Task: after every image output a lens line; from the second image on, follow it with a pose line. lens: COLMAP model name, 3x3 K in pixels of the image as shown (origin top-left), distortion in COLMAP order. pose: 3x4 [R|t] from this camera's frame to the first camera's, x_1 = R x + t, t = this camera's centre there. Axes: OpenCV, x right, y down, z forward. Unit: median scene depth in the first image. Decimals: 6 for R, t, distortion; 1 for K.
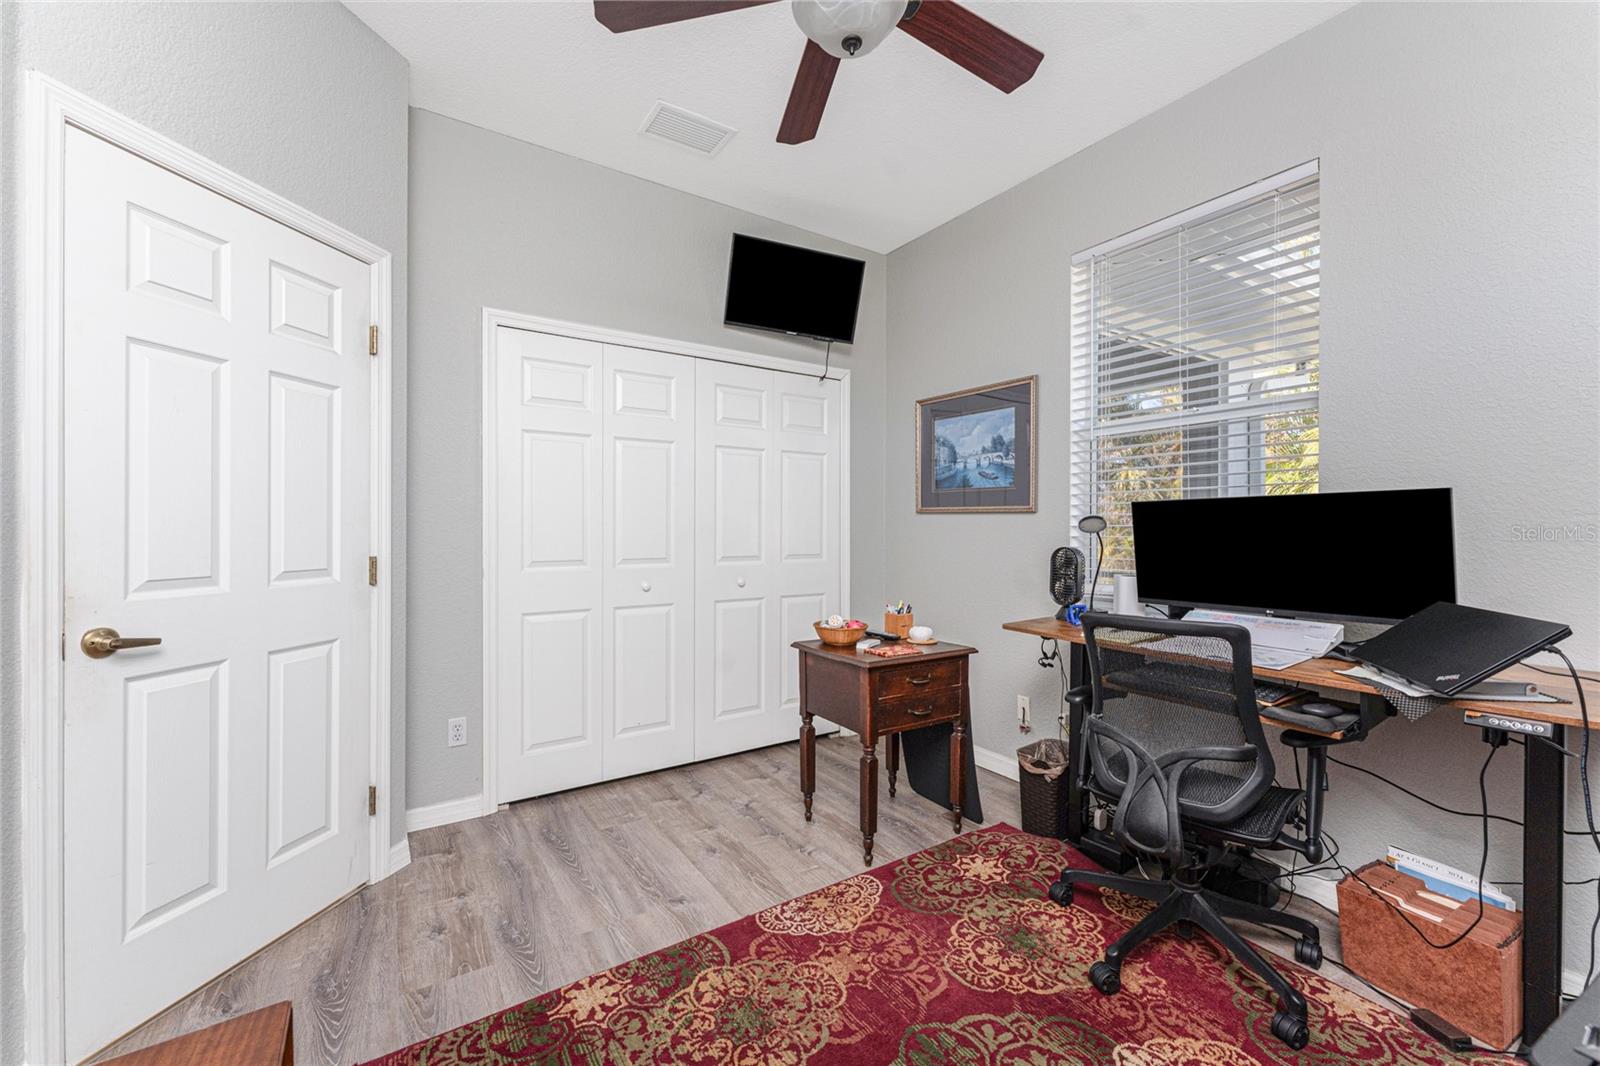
lens RADIAL K [[645.9, 0, 812.4], [0, 645.9, 529.7], [0, 0, 1]] dist [0.002014, 0.000161]
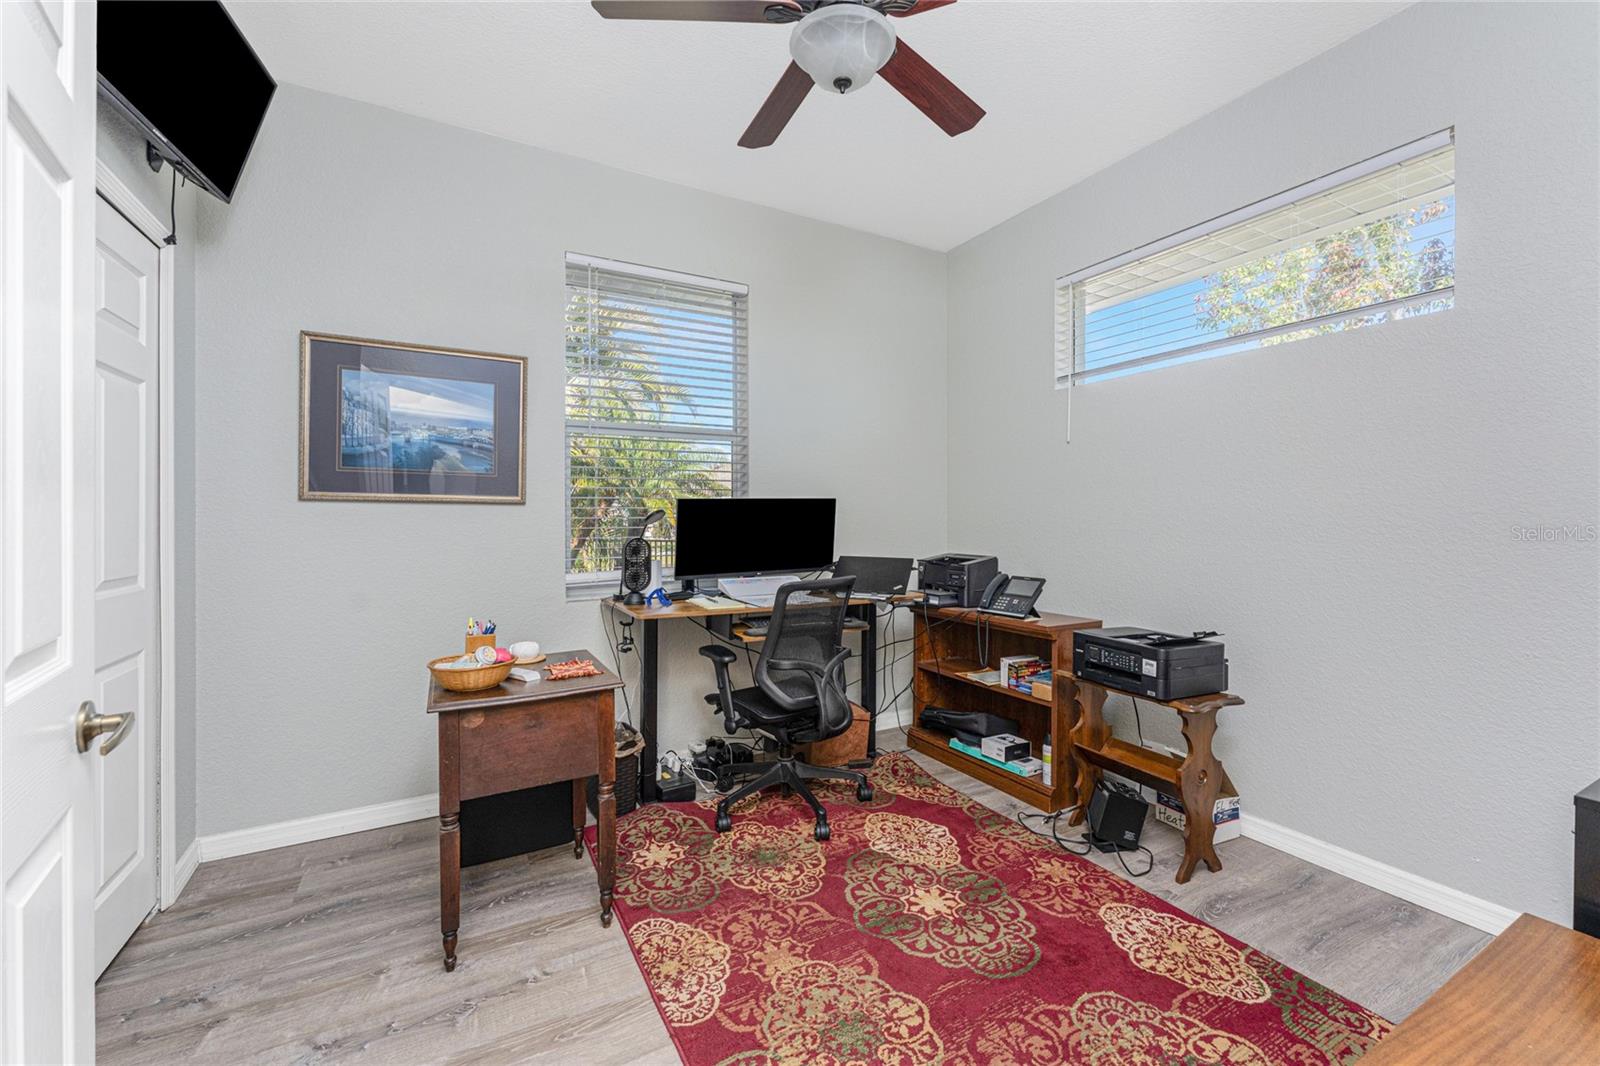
lens RADIAL K [[645.9, 0, 810.2], [0, 645.9, 520.9], [0, 0, 1]] dist [0.002014, 0.000161]
pose [[0.077379, -0.008969, 0.996961, -0.862760], [0.007078, 0.999939, 0.008446, -0.011180], [-0.996977, 0.006403, 0.077438, 0.800367]]
